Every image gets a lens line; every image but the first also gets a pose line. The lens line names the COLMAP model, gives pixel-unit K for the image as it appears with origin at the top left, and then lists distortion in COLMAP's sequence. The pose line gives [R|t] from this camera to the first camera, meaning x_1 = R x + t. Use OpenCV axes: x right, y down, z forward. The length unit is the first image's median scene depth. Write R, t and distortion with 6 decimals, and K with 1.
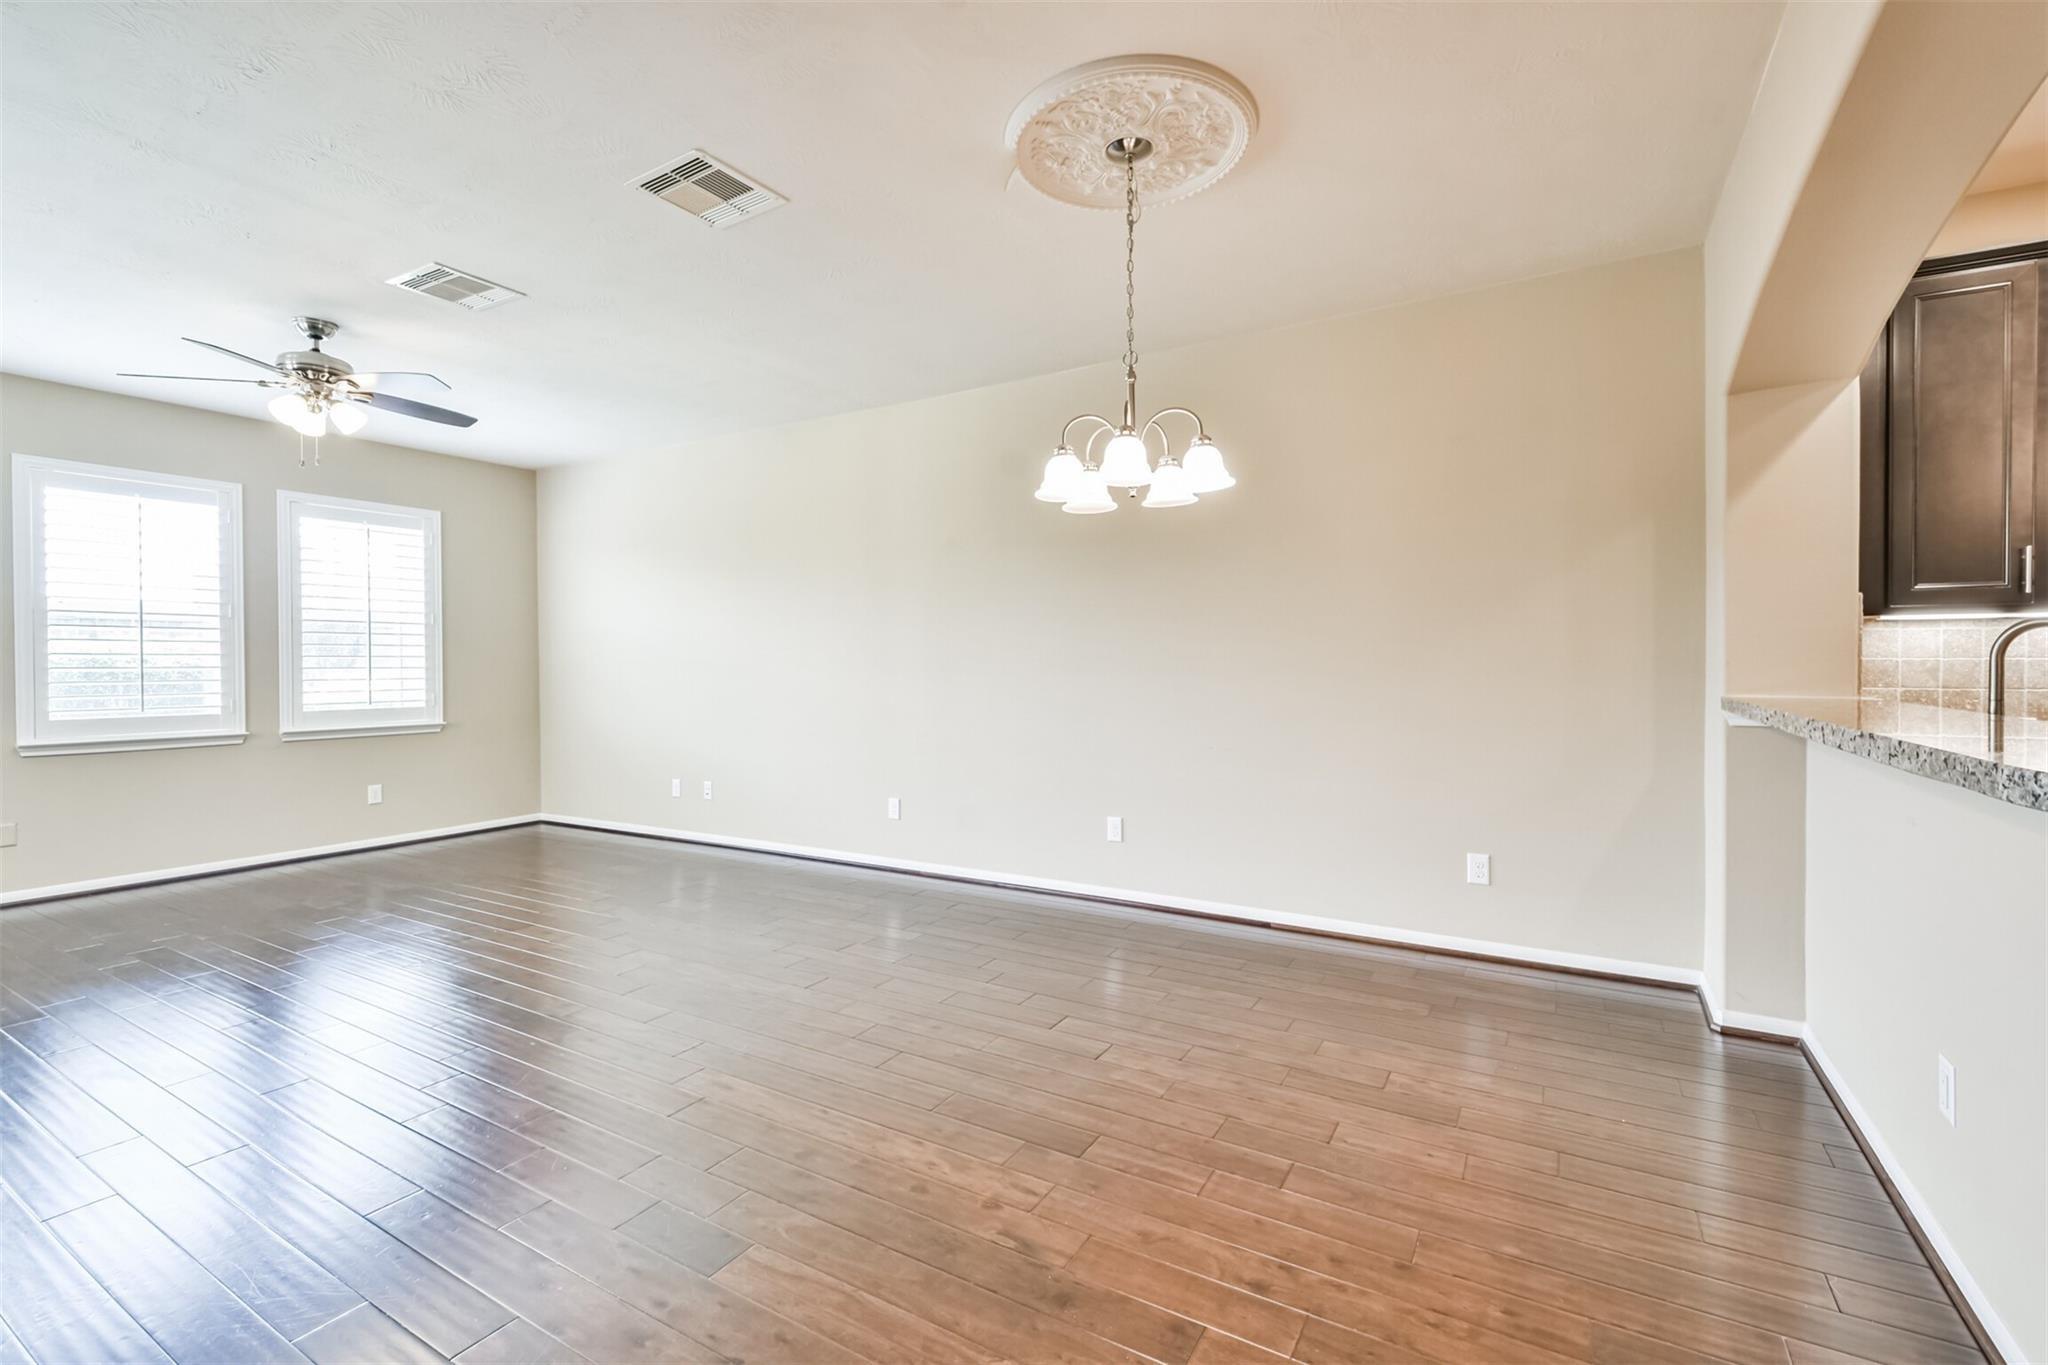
lens RADIAL K [[896.7, 0, 1032.8], [0, 896.7, 681.7], [0, 0, 1]] dist [0.019937, -0.013895]
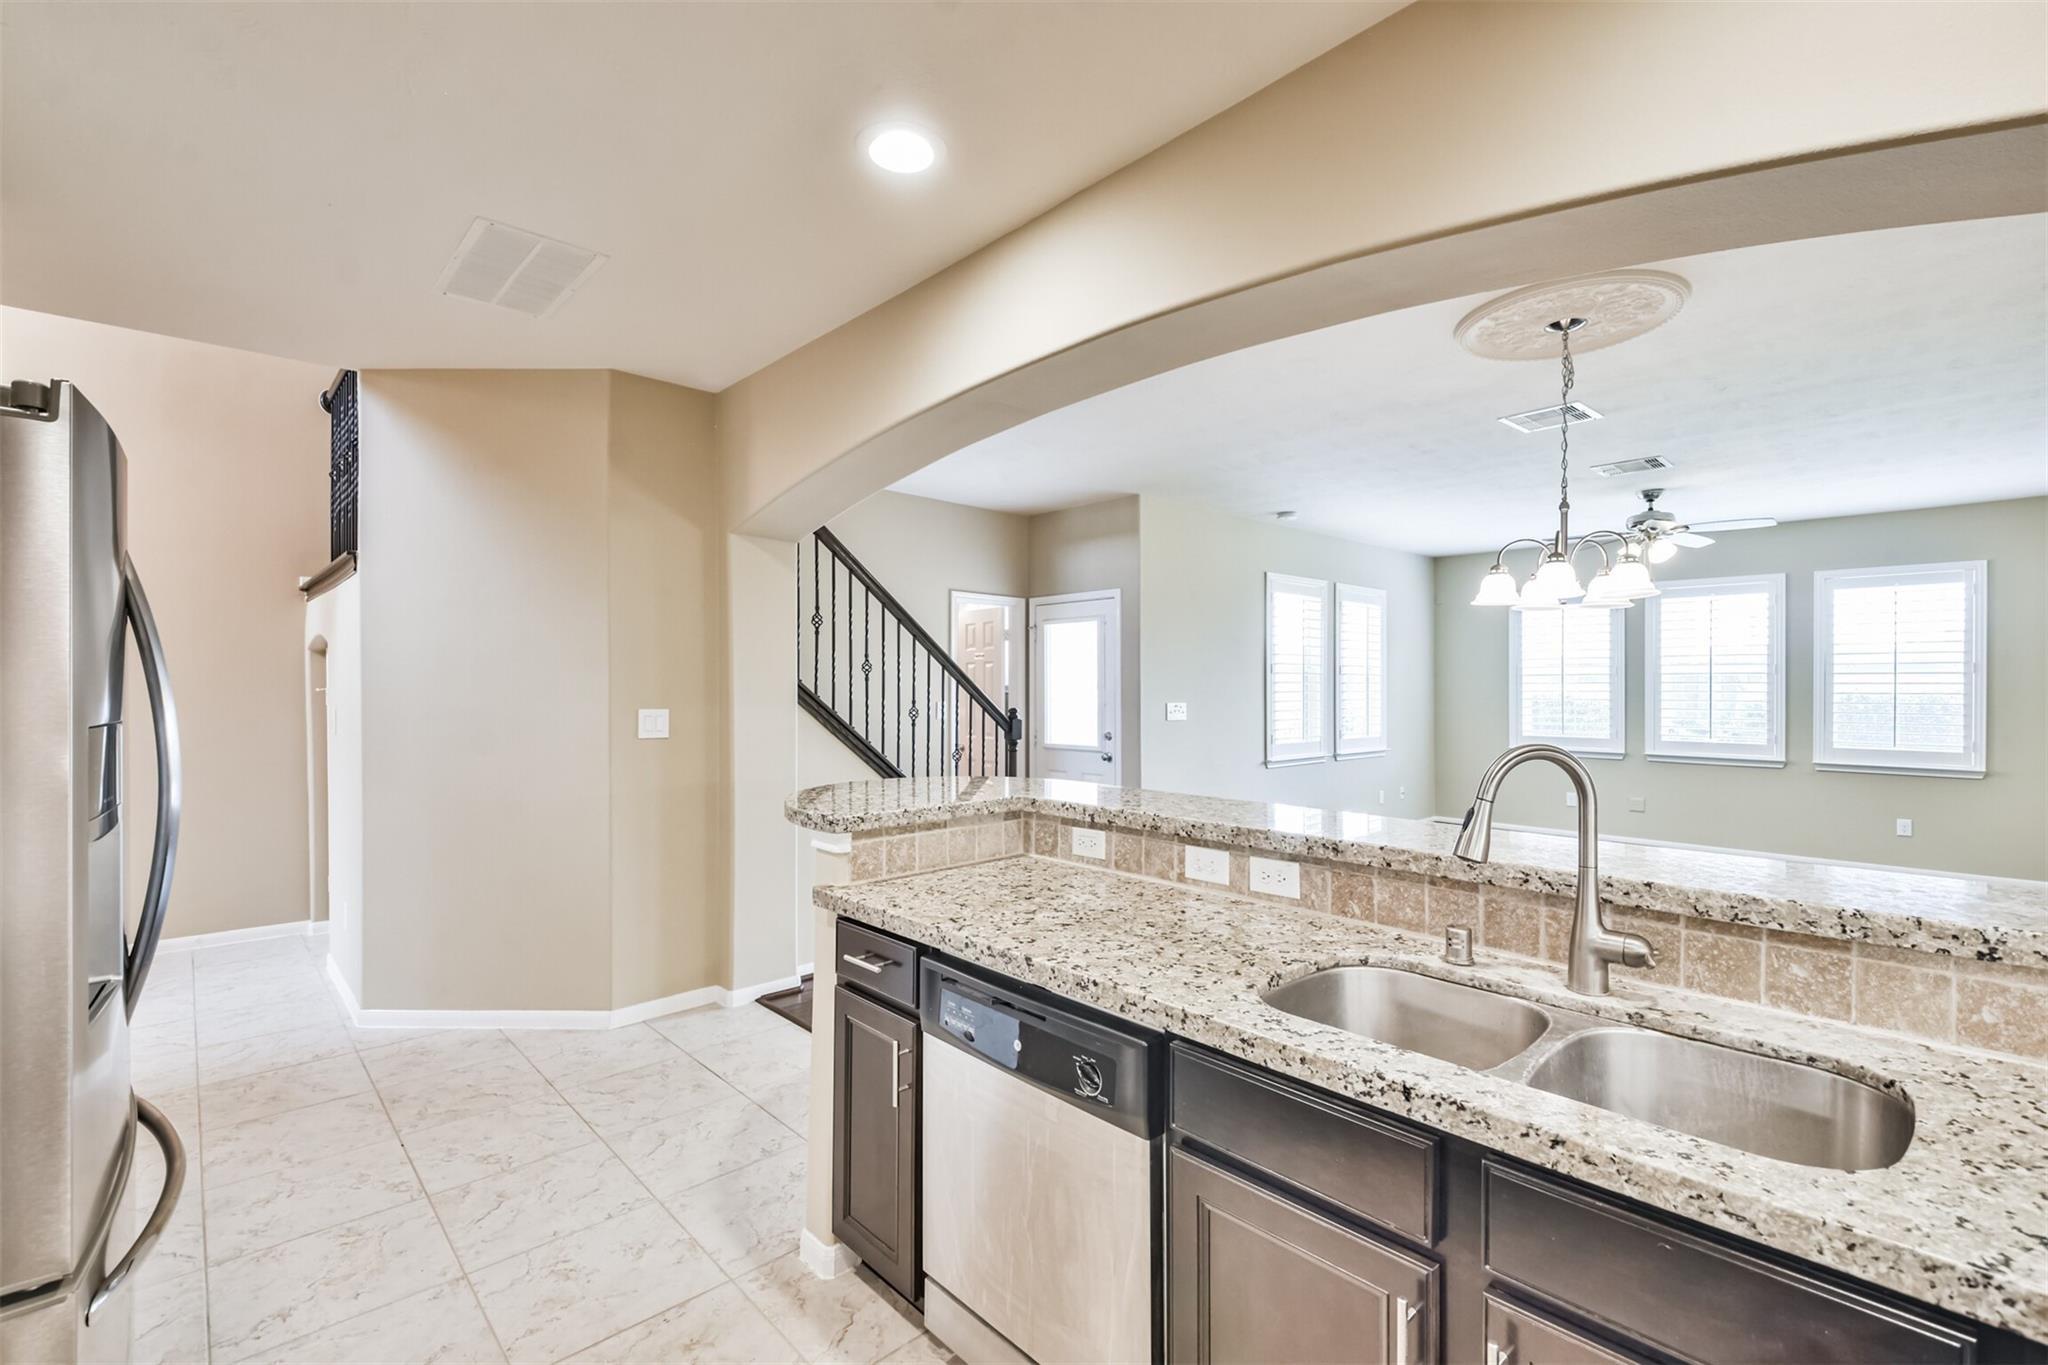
lens RADIAL K [[896.7, 0, 1033.5], [0, 896.7, 699.1], [0, 0, 1]] dist [0.019937, -0.013895]
pose [[-0.286535, 0.017386, -0.957912, 0.964323], [-0.017851, 0.999565, 0.023482, -0.060011], [0.957904, 0.023828, -0.286100, 0.435057]]
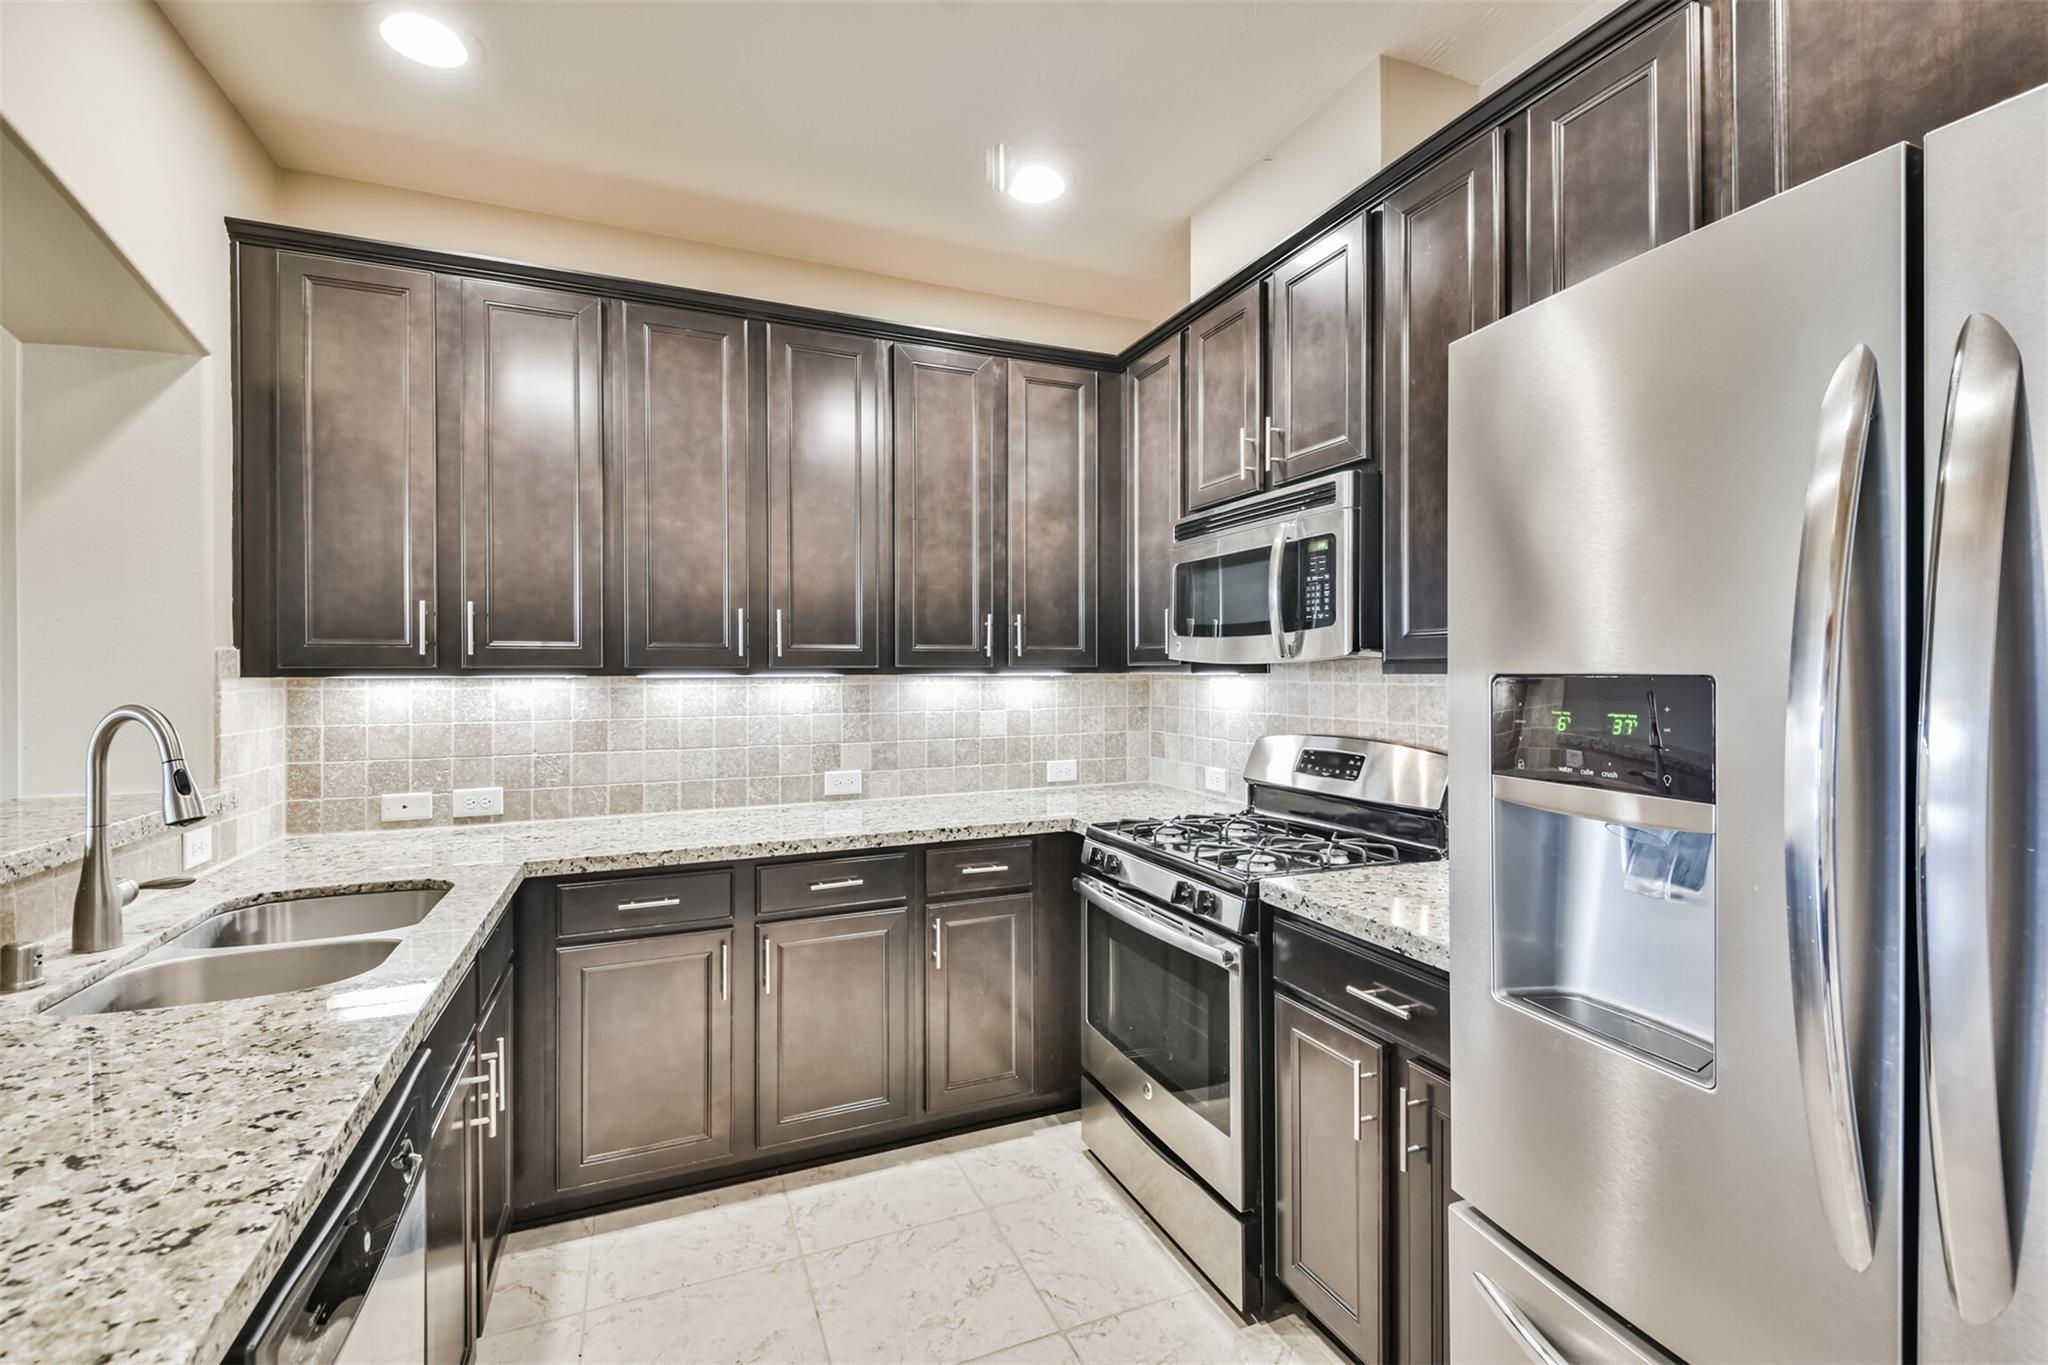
lens RADIAL K [[896.7, 0, 1035.4], [0, 896.7, 675.1], [0, 0, 1]] dist [0.019937, -0.013895]
pose [[0.589951, -0.004287, 0.807427, 0.495979], [0.018484, 0.999796, -0.008197, -0.039497], [-0.807227, 0.019761, 0.589910, 0.026592]]
